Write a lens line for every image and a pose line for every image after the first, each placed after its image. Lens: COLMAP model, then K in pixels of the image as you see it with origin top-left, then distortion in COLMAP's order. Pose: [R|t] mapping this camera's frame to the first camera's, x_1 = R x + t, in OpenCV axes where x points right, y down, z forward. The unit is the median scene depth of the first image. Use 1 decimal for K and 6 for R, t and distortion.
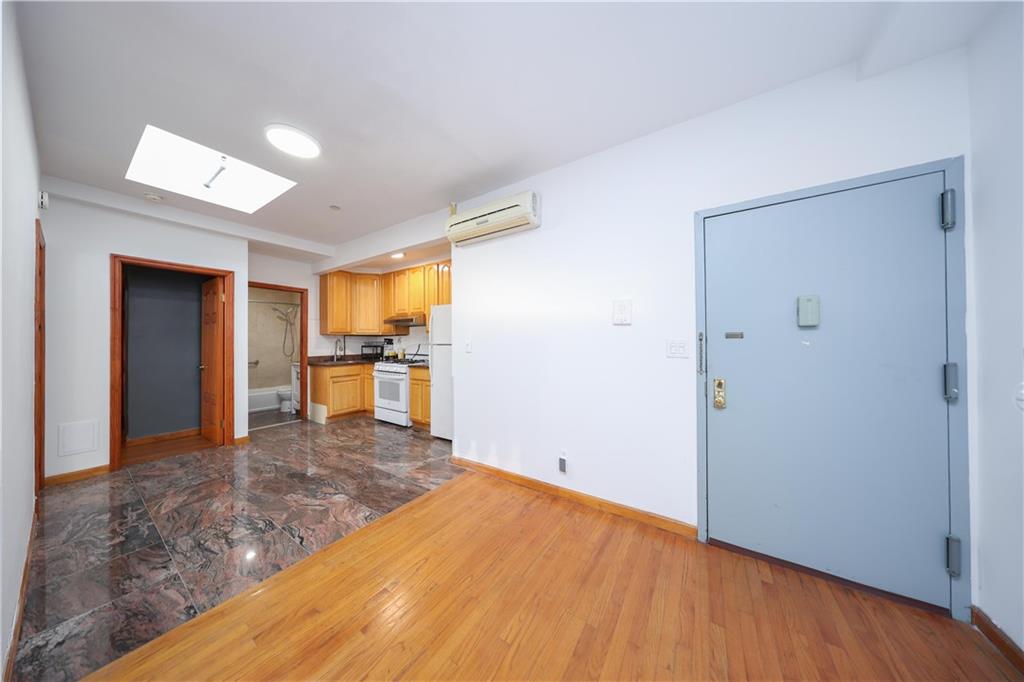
lens RADIAL K [[293.9, 0, 510.3], [0, 293.9, 339.4], [0, 0, 1]] dist [-0.000183, -0.000196]
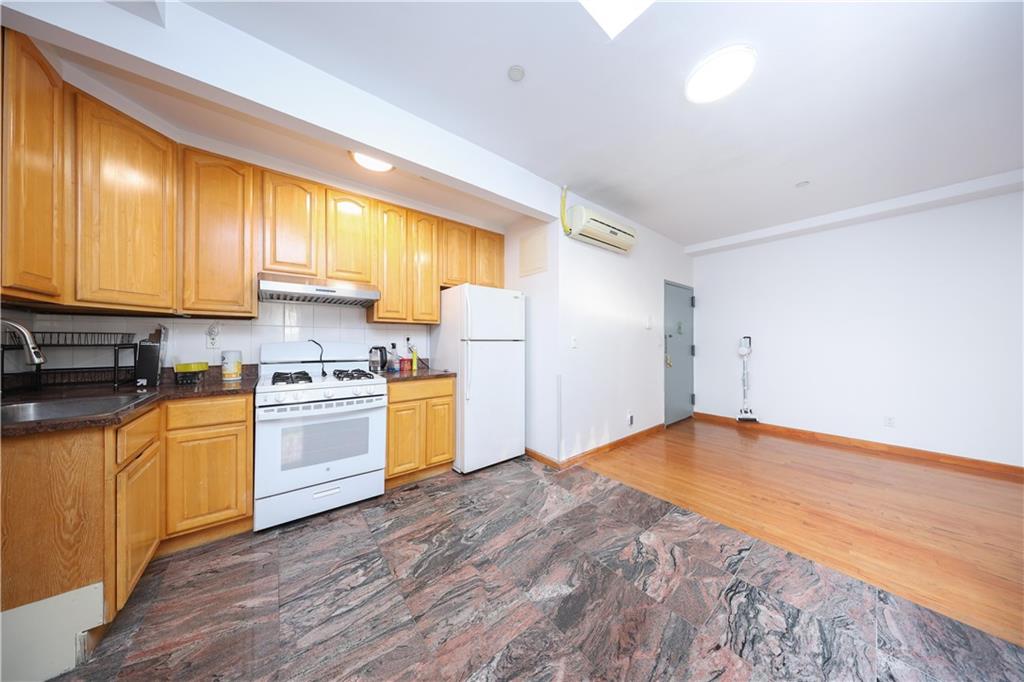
lens RADIAL K [[293.9, 0, 510.4], [0, 293.9, 339.7], [0, 0, 1]] dist [-0.000183, -0.000196]
pose [[0.309768, 0.008278, 0.950776, -1.360019], [-0.010030, 0.999935, -0.005438, 0.029822], [-0.950759, -0.007851, 0.309831, 1.060128]]
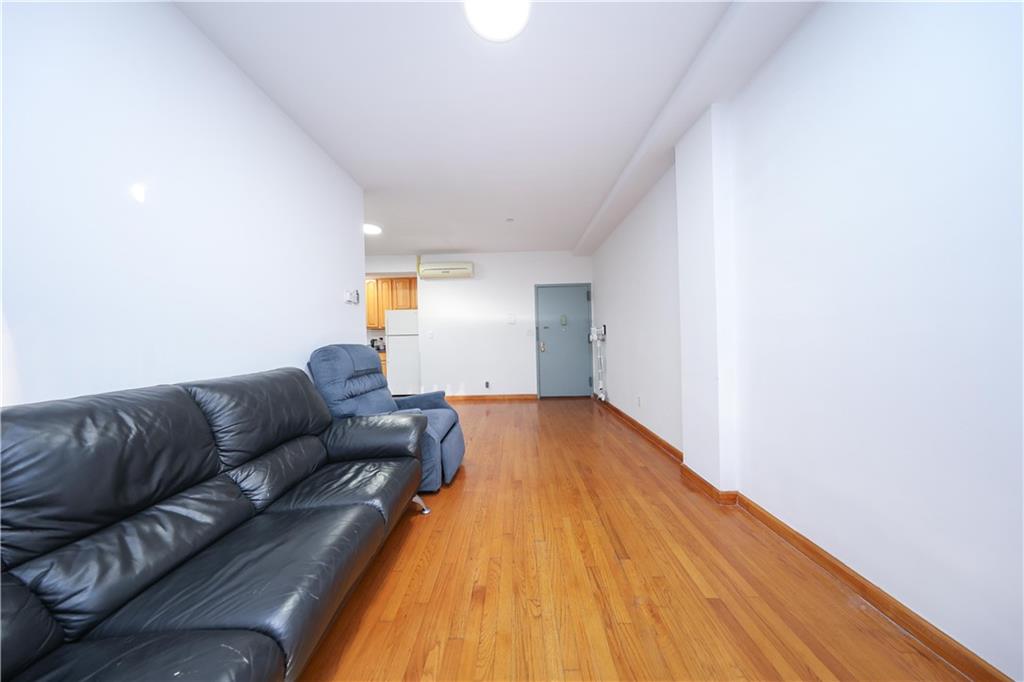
lens RADIAL K [[293.9, 0, 511.6], [0, 293.9, 340.3], [0, 0, 1]] dist [-0.000183, -0.000196]
pose [[0.840434, -0.022373, 0.541452, -0.842663], [0.017915, 0.999748, 0.013503, 0.050580], [-0.541618, -0.001648, 0.840623, -0.964497]]
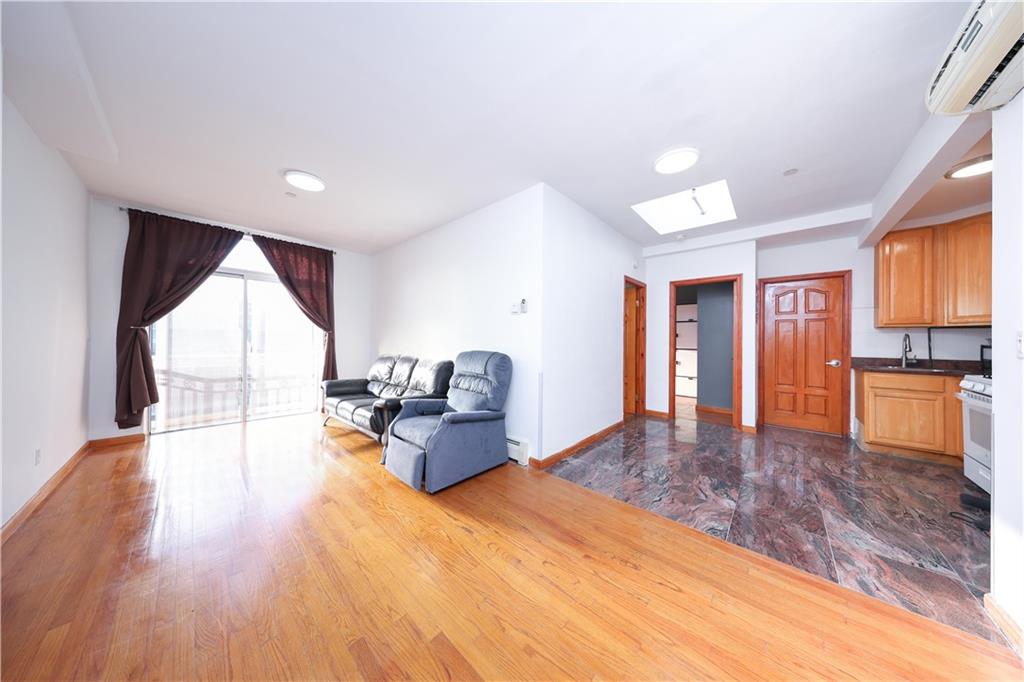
lens RADIAL K [[293.9, 0, 508.6], [0, 293.9, 342.4], [0, 0, 1]] dist [-0.000183, -0.000196]
pose [[-0.158986, 0.010617, -0.987224, 0.416157], [0.000466, 0.999943, 0.010678, 0.021675], [0.987281, 0.001238, -0.158982, 0.444366]]
